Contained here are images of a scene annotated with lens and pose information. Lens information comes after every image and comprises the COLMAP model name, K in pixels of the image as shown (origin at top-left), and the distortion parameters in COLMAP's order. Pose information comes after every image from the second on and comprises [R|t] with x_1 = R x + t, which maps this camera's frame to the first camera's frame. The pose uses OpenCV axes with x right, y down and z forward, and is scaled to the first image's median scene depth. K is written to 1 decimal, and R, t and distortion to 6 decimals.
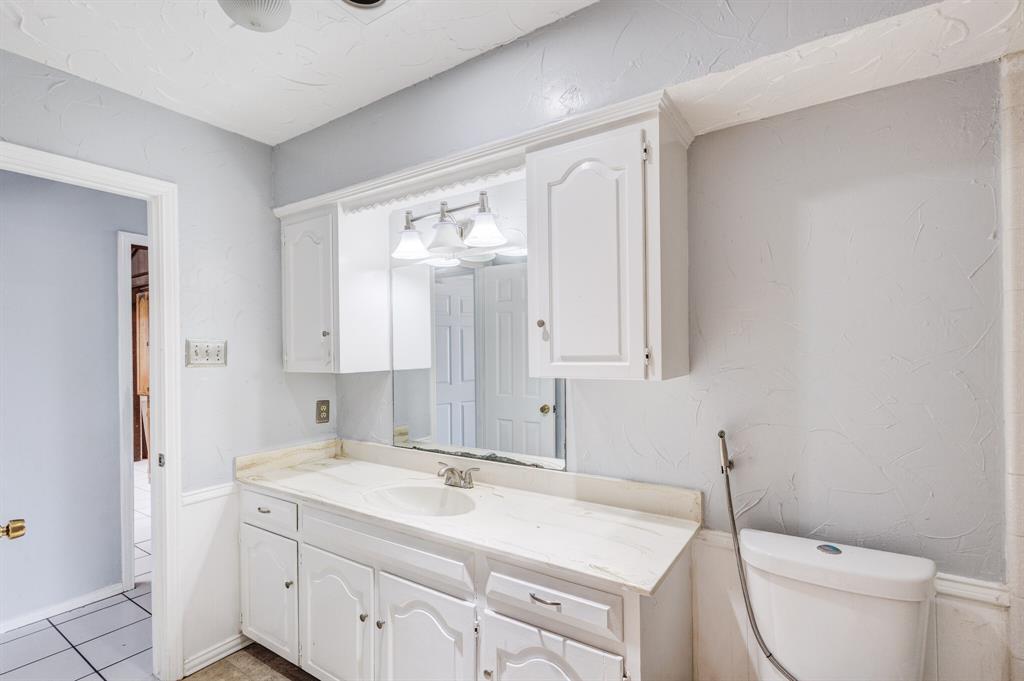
lens RADIAL K [[472.6, 0, 516.7], [0, 472.6, 353.6], [0, 0, 1]] dist [0.003032, -0.000019]
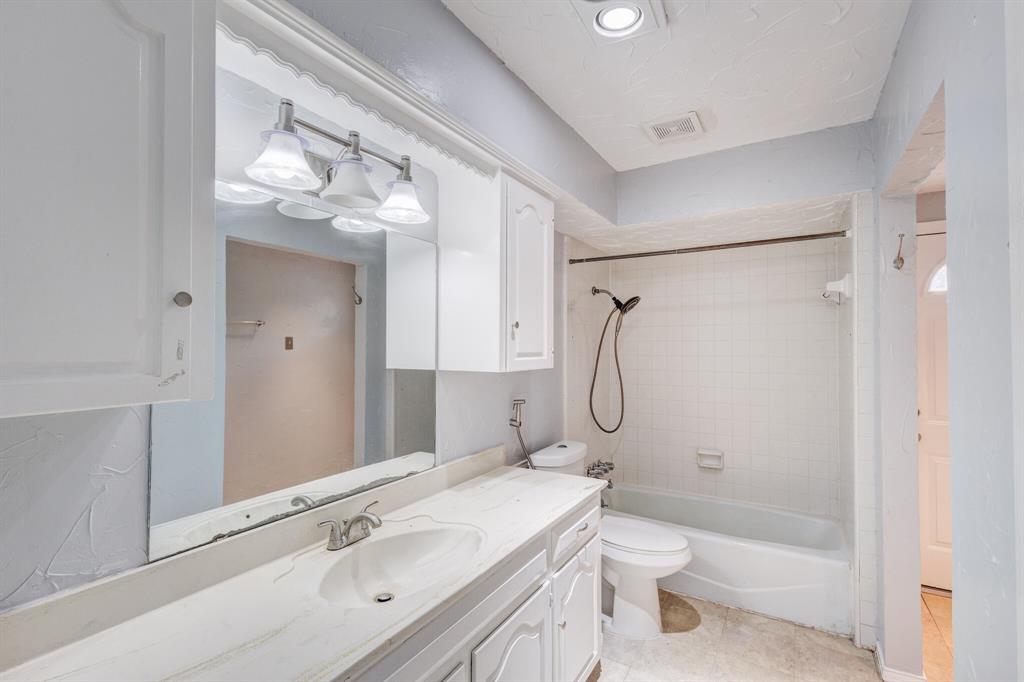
lens RADIAL K [[468.9, 0, 512.0], [0, 468.9, 341.0], [0, 0, 1]] dist [0.003476, 0.000297]
pose [[-0.039013, 0.021969, 0.998997, -0.975266], [0.003677, 0.999755, -0.021842, 0.000317], [-0.999232, 0.002821, -0.039084, 0.927037]]
